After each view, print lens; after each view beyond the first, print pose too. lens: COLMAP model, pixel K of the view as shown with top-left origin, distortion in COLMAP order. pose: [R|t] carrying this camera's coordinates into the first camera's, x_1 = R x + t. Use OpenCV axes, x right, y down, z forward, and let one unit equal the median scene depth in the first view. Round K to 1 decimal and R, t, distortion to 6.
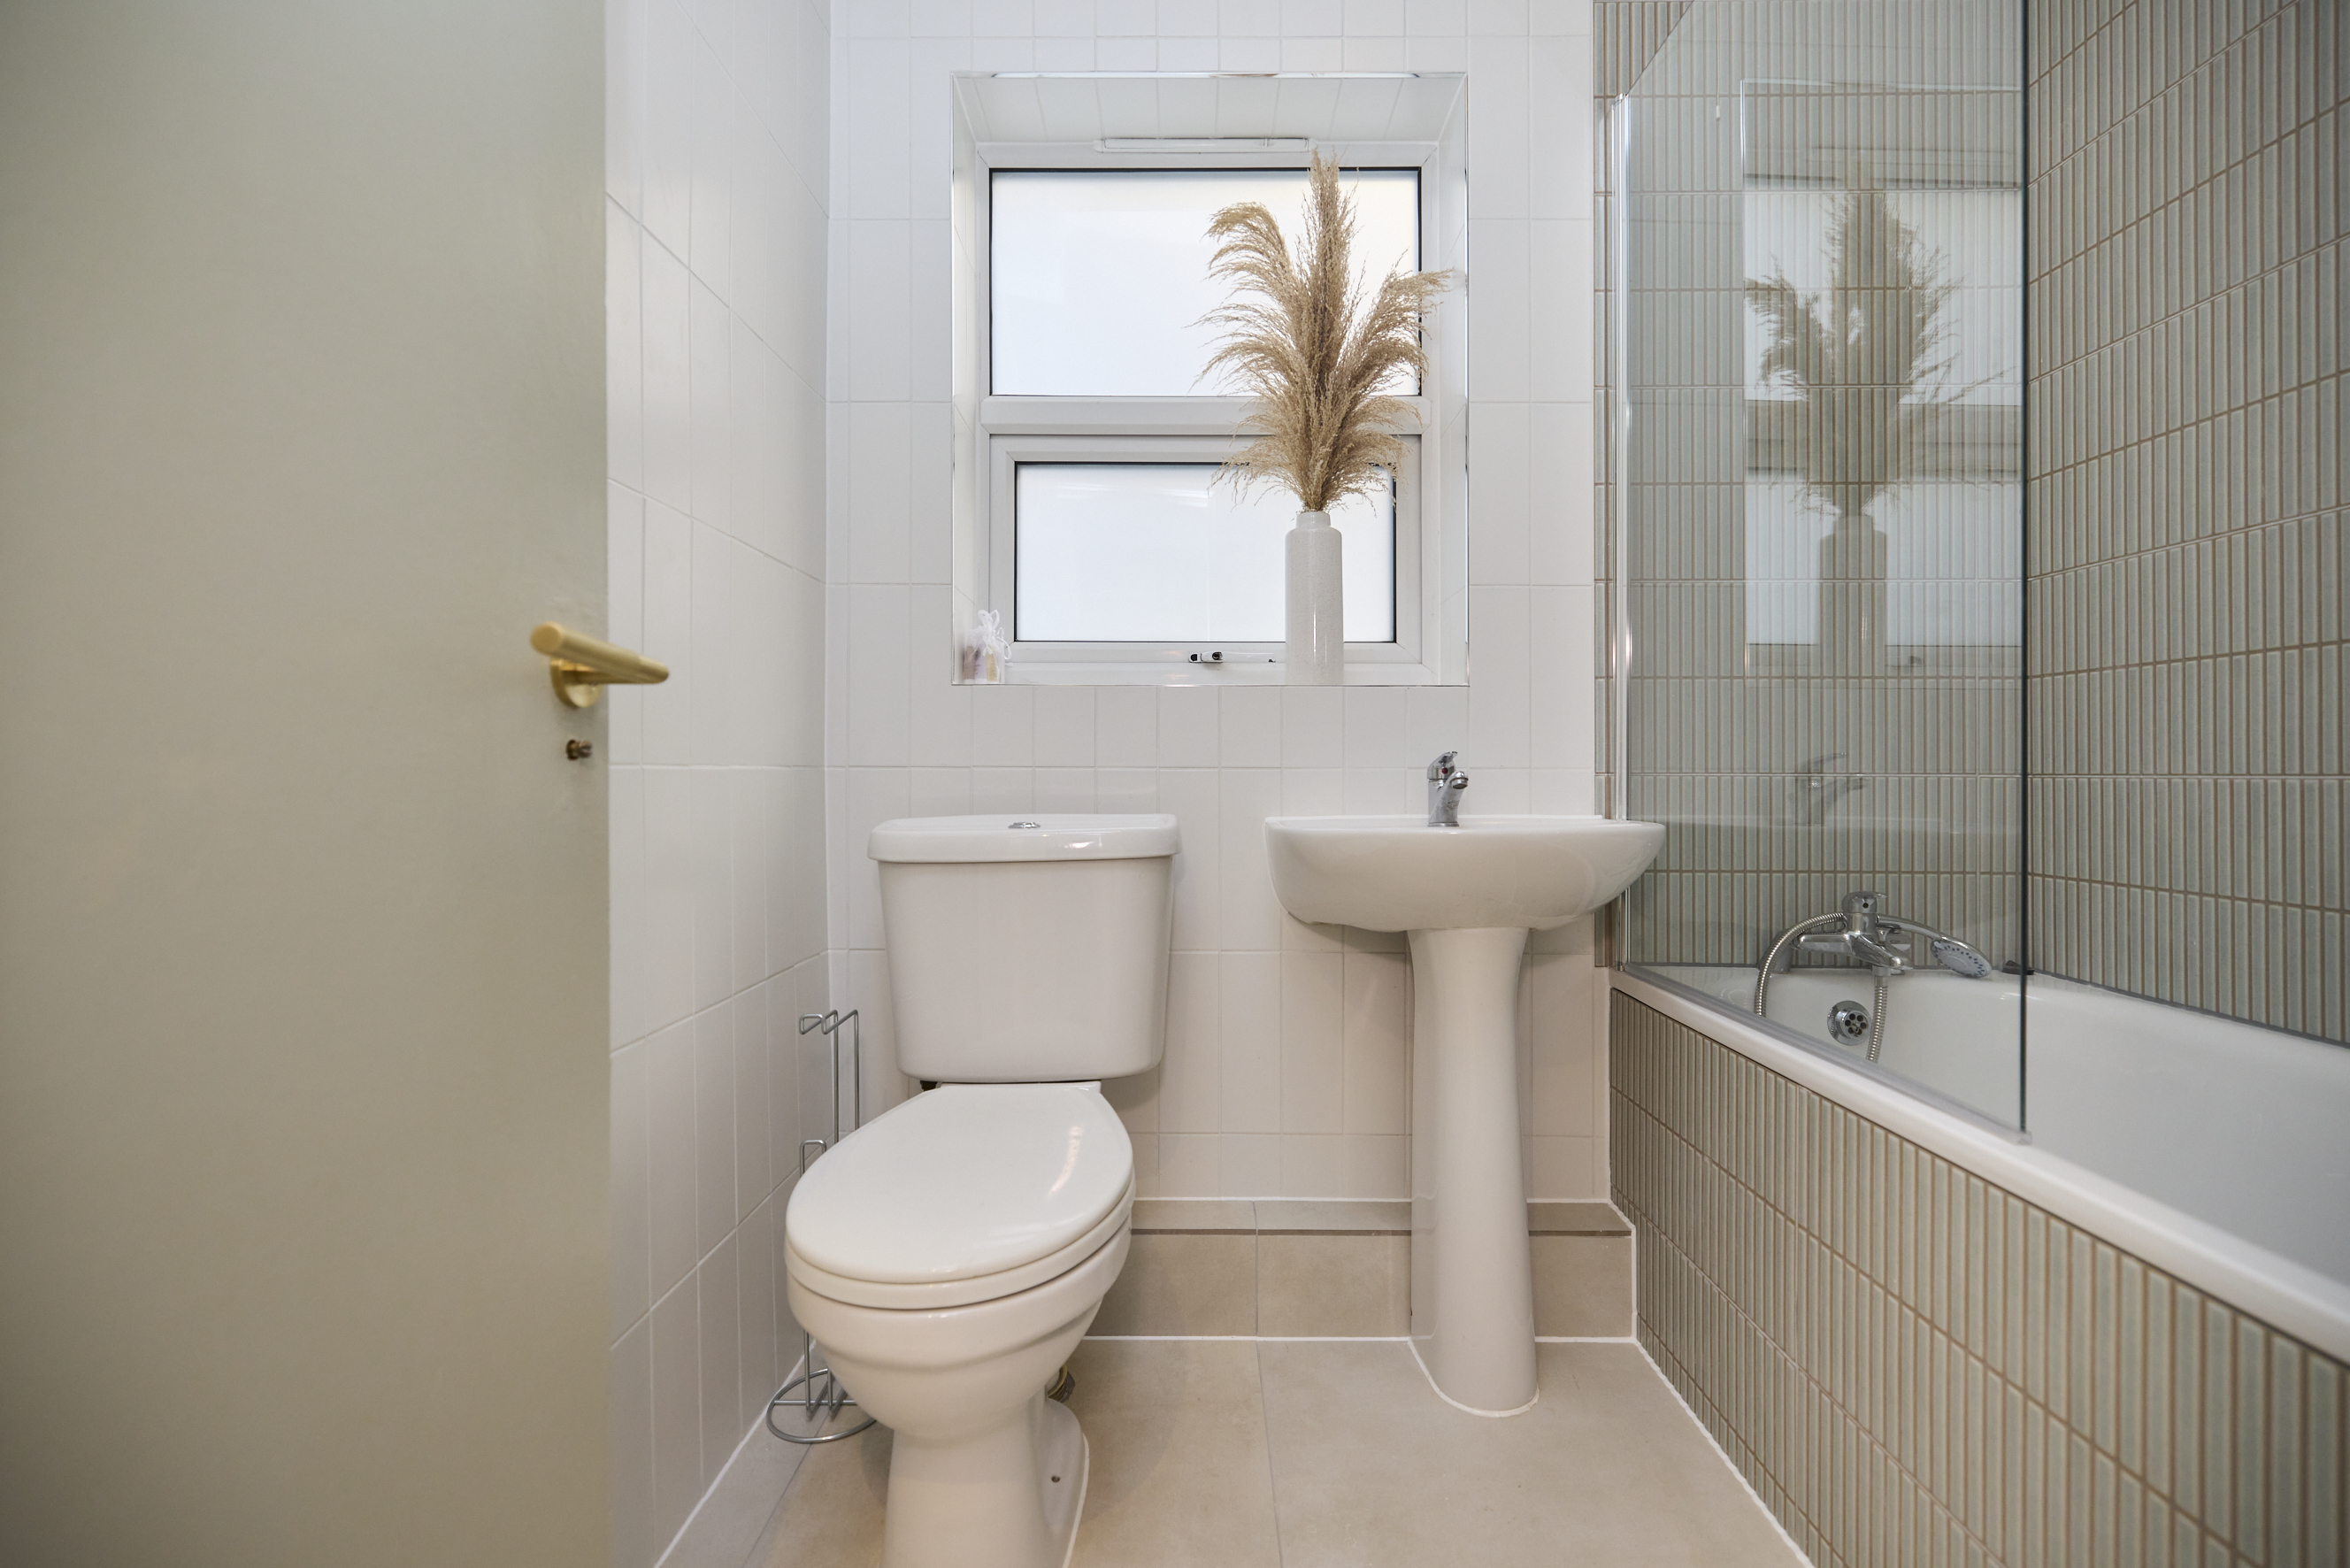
lens RADIAL K [[1011.7, 0, 1188.7], [0, 1011.7, 773.7], [0, 0, 1]] dist [-0.001721, 0.001749]
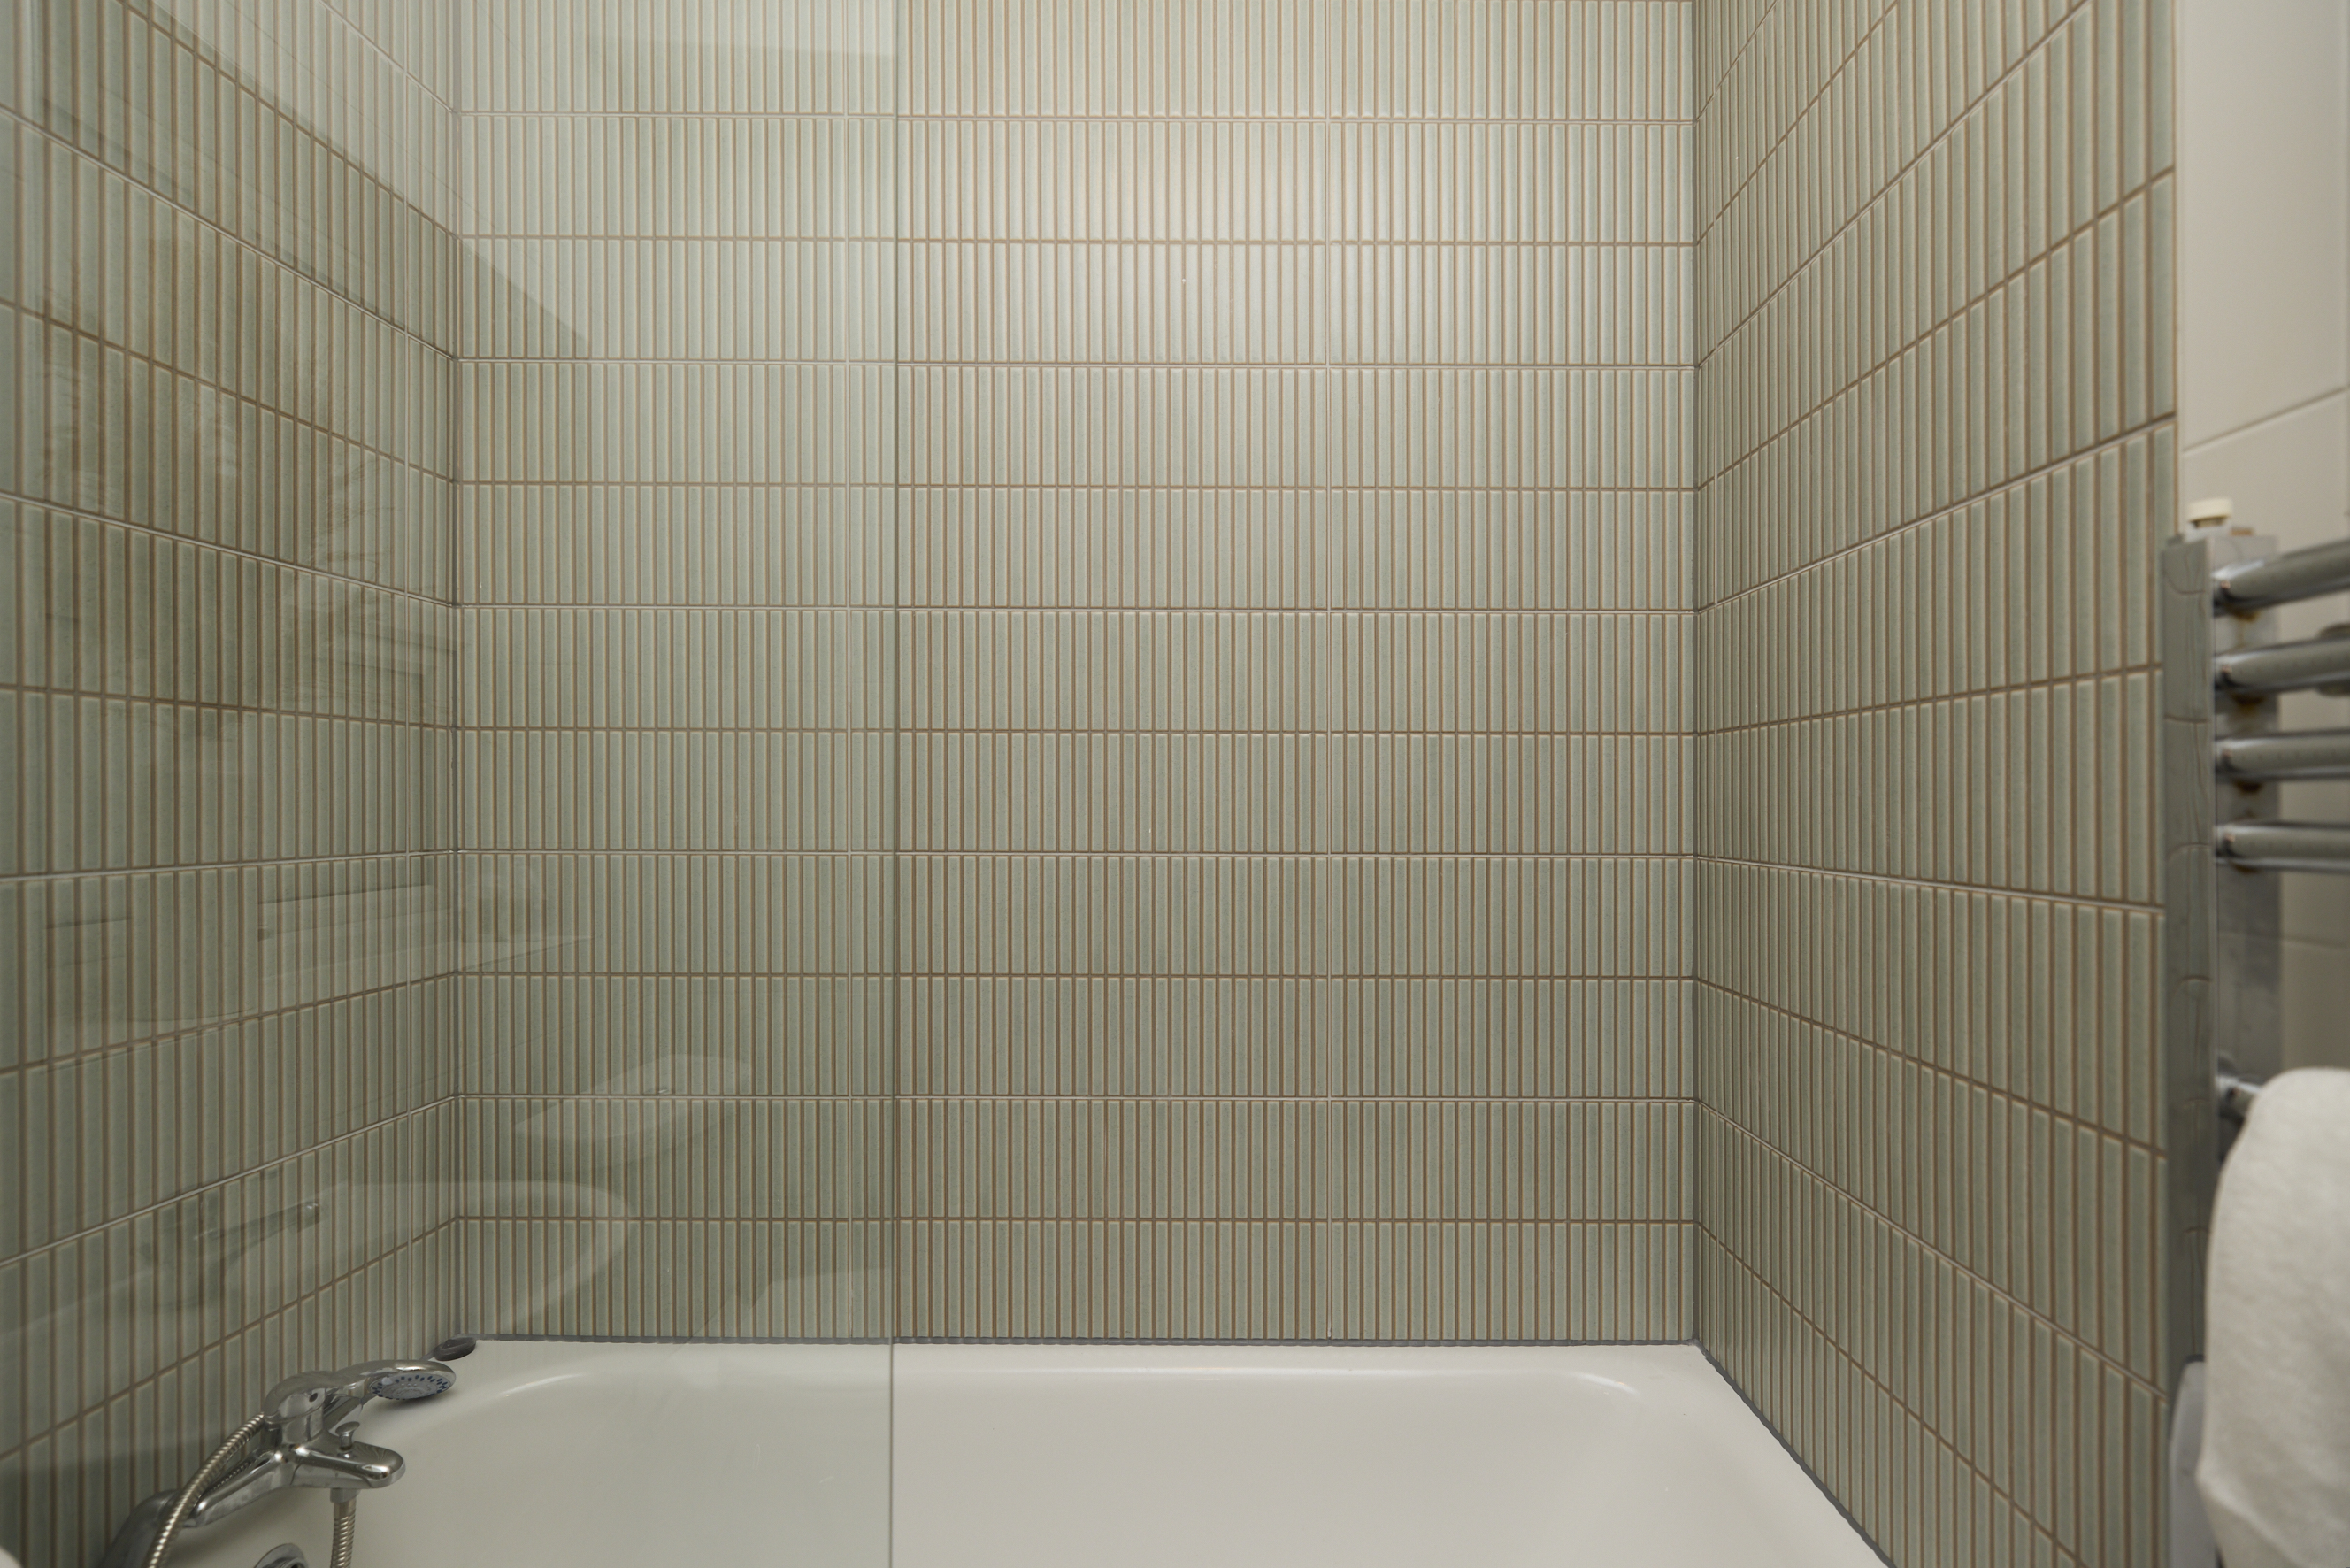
lens RADIAL K [[1011.7, 0, 1192.4], [0, 1011.7, 800.2], [0, 0, 1]] dist [-0.001721, 0.001749]
pose [[0.005731, -0.003963, 0.999976, 0.034013], [-0.001156, 0.999991, 0.003970, -0.240297], [-0.999983, -0.001178, 0.005727, 0.424036]]
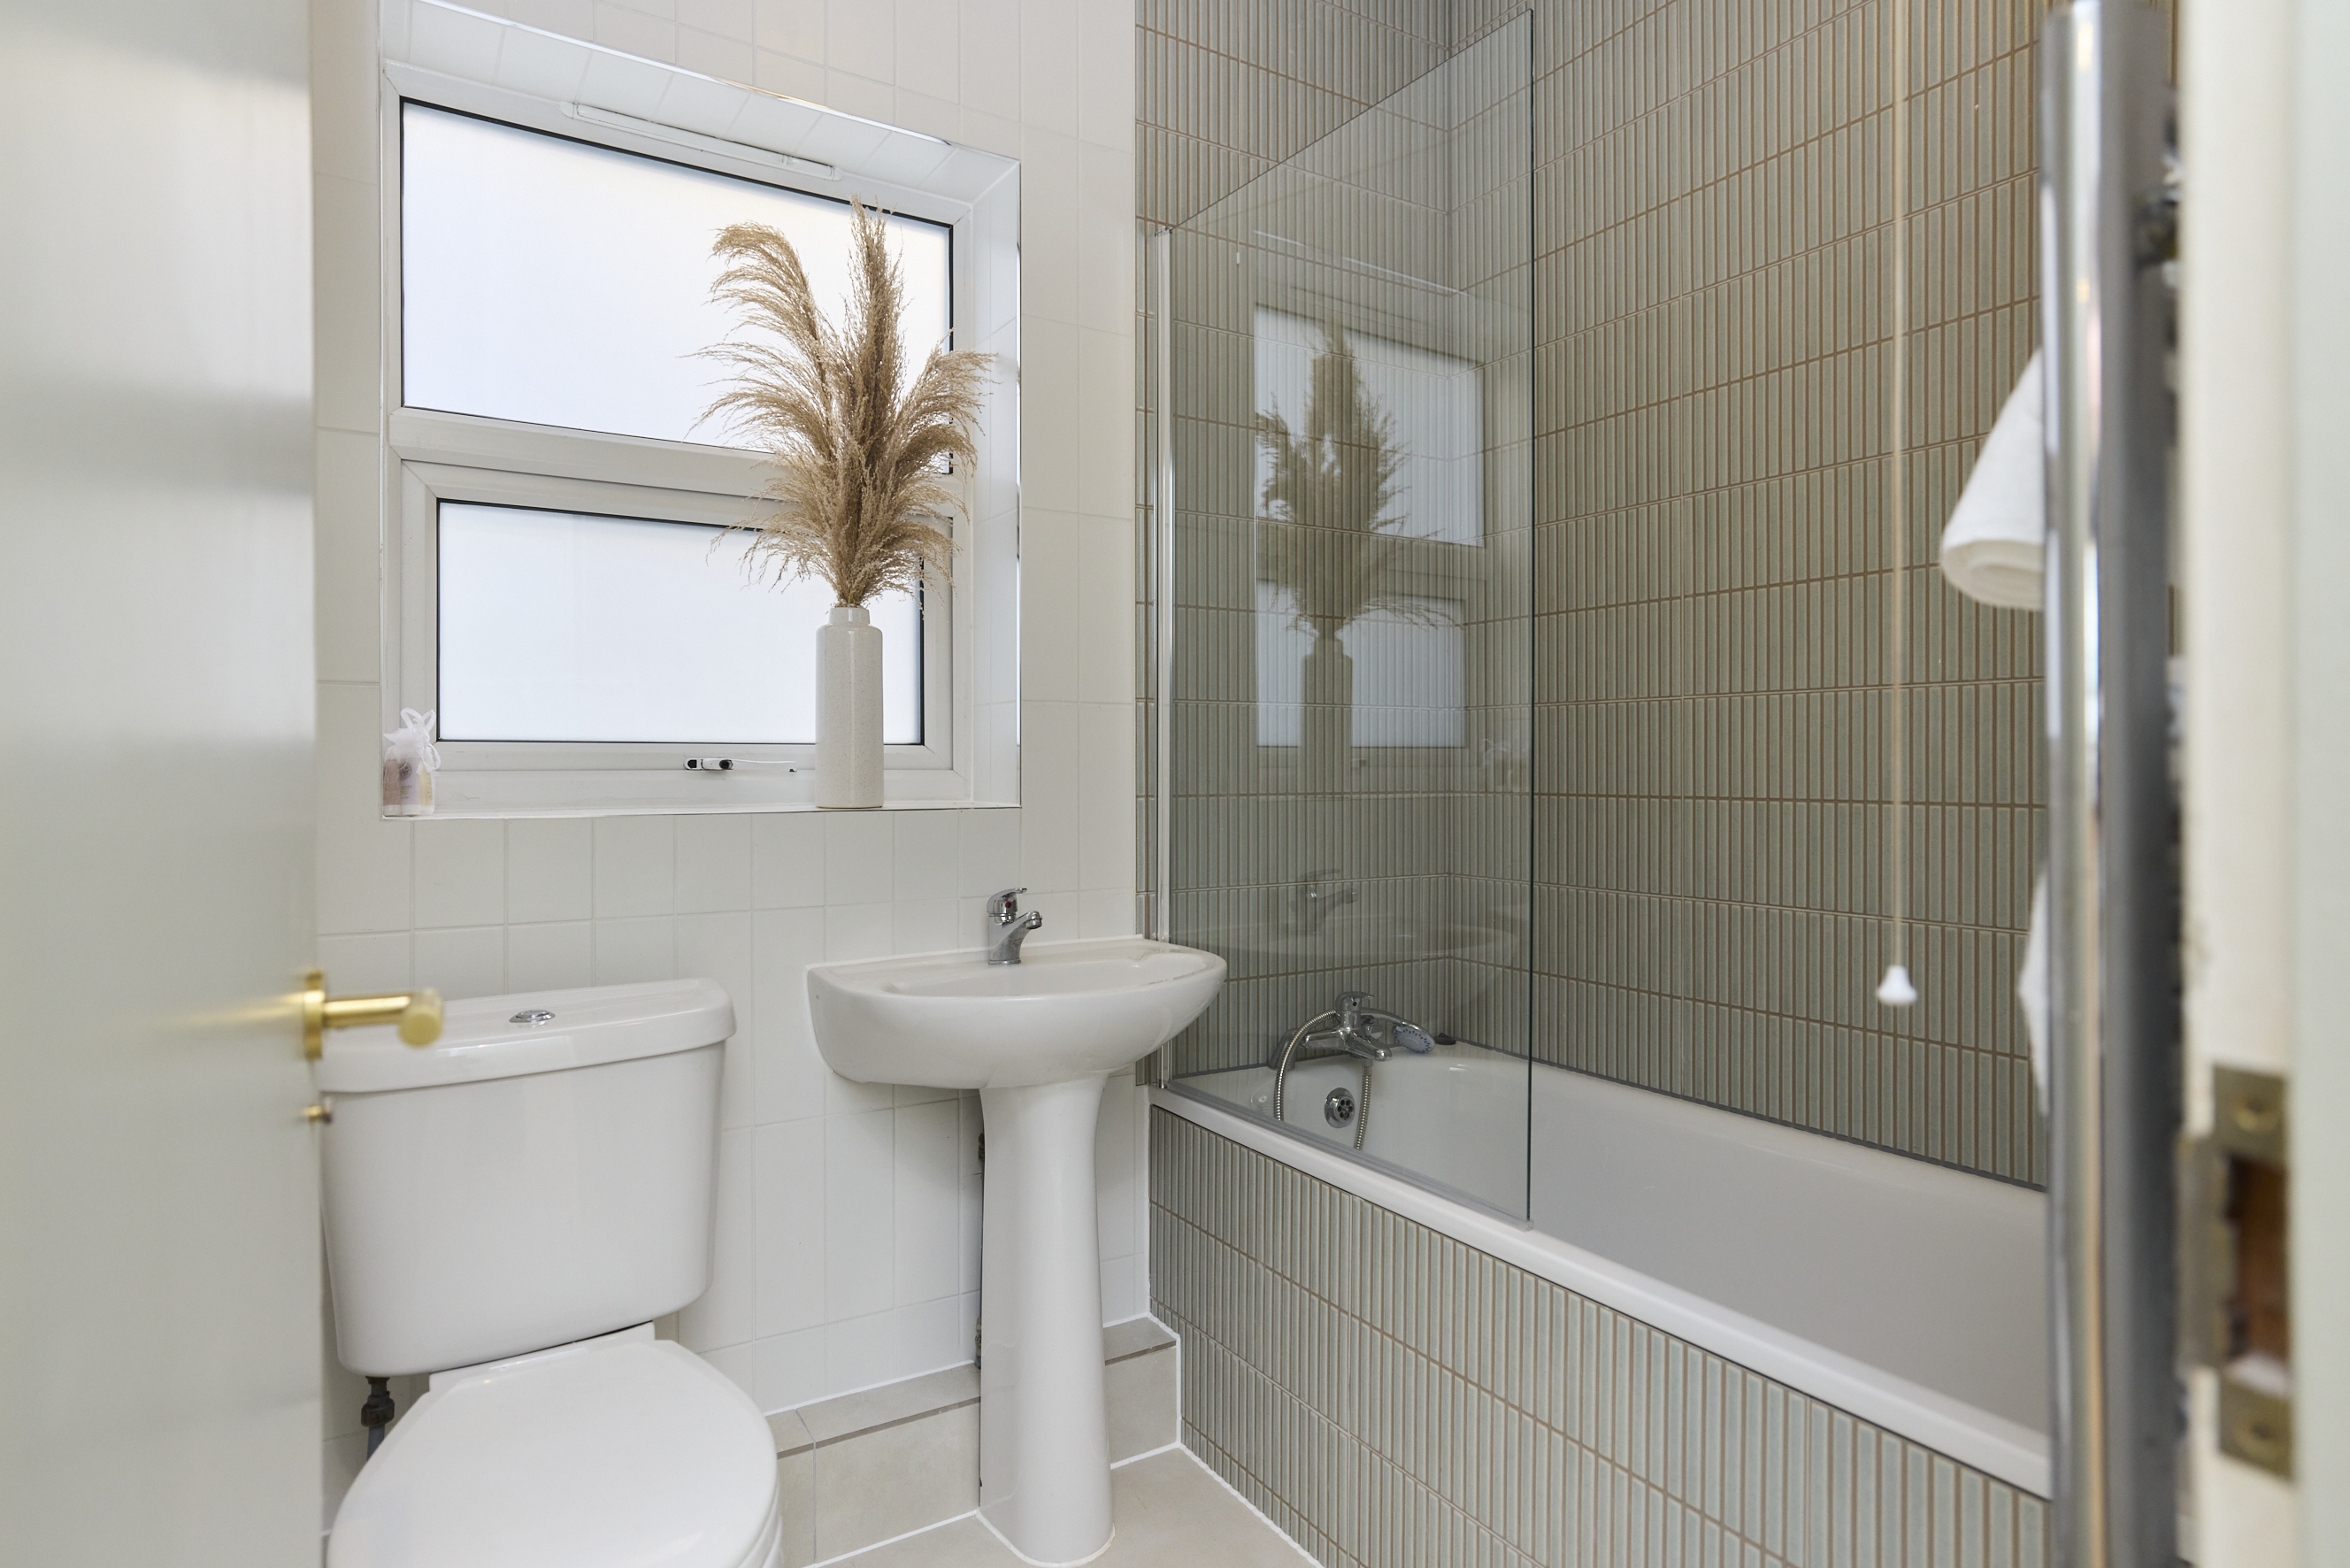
lens RADIAL K [[1249.9, 0, 1170.5], [0, 1249.9, 777.5], [0, 0, 1]] dist [-0.028995, 0.001451]
pose [[0.846727, -0.005325, 0.532002, -0.229192], [0.001265, 0.999967, 0.007994, -0.126715], [-0.532027, -0.006096, 0.846706, -0.060905]]
